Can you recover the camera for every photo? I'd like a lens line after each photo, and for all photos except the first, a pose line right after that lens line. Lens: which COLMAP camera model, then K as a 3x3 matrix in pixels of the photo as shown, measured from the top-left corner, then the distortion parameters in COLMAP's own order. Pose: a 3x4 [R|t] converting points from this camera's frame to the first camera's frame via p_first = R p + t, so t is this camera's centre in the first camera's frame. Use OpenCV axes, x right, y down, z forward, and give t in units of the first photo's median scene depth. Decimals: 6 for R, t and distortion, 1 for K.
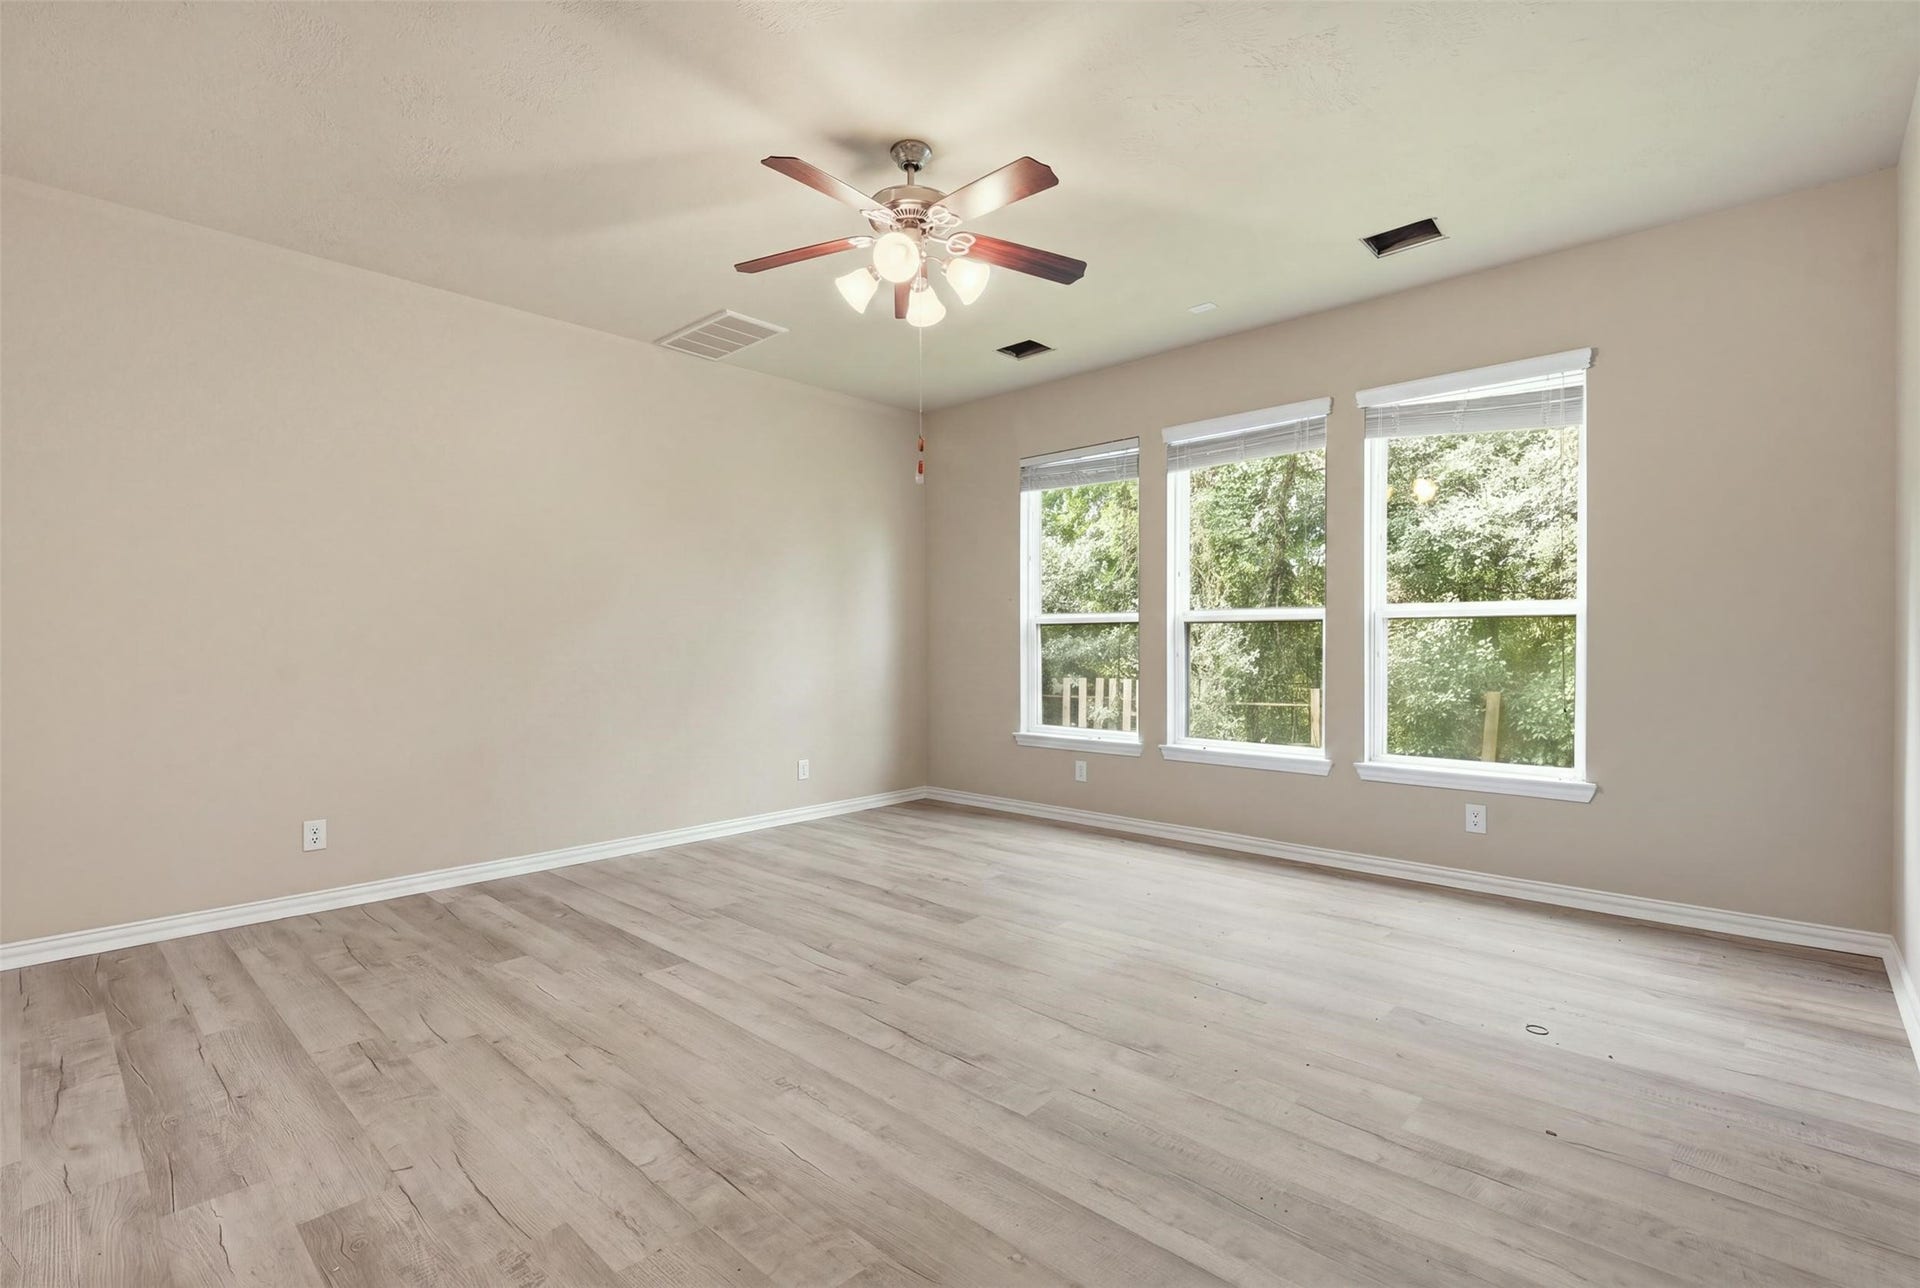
lens RADIAL K [[863.6, 0, 957.7], [0, 863.6, 659.2], [0, 0, 1]] dist [0.001596, -0.000945]
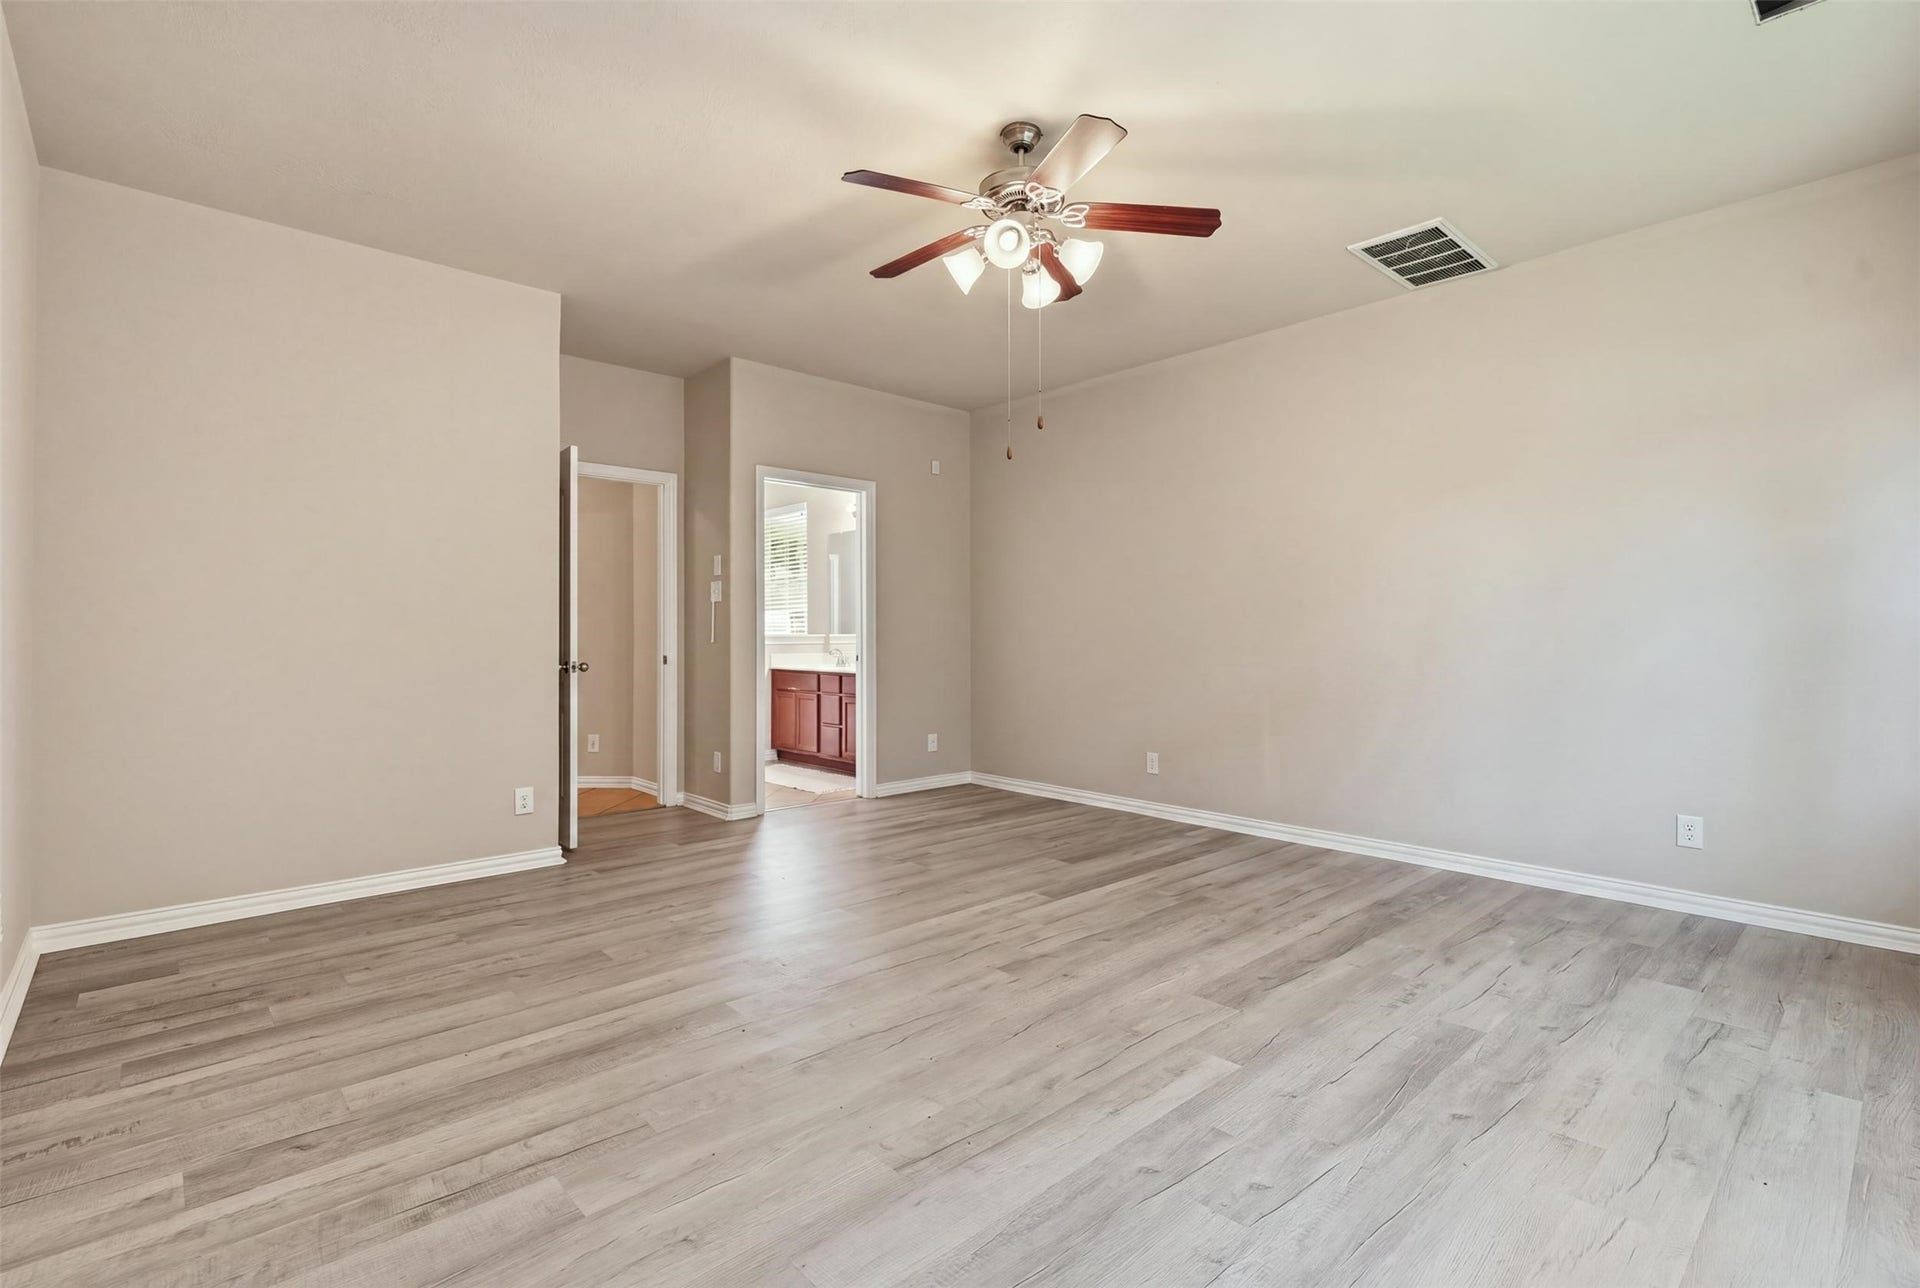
lens RADIAL K [[863.6, 0, 956.8], [0, 863.6, 627.1], [0, 0, 1]] dist [0.001596, -0.000945]
pose [[-0.065512, -0.005252, -0.997838, 0.891559], [-0.012241, 0.999915, -0.004459, -0.017495], [0.997777, 0.011923, -0.065571, 0.947862]]
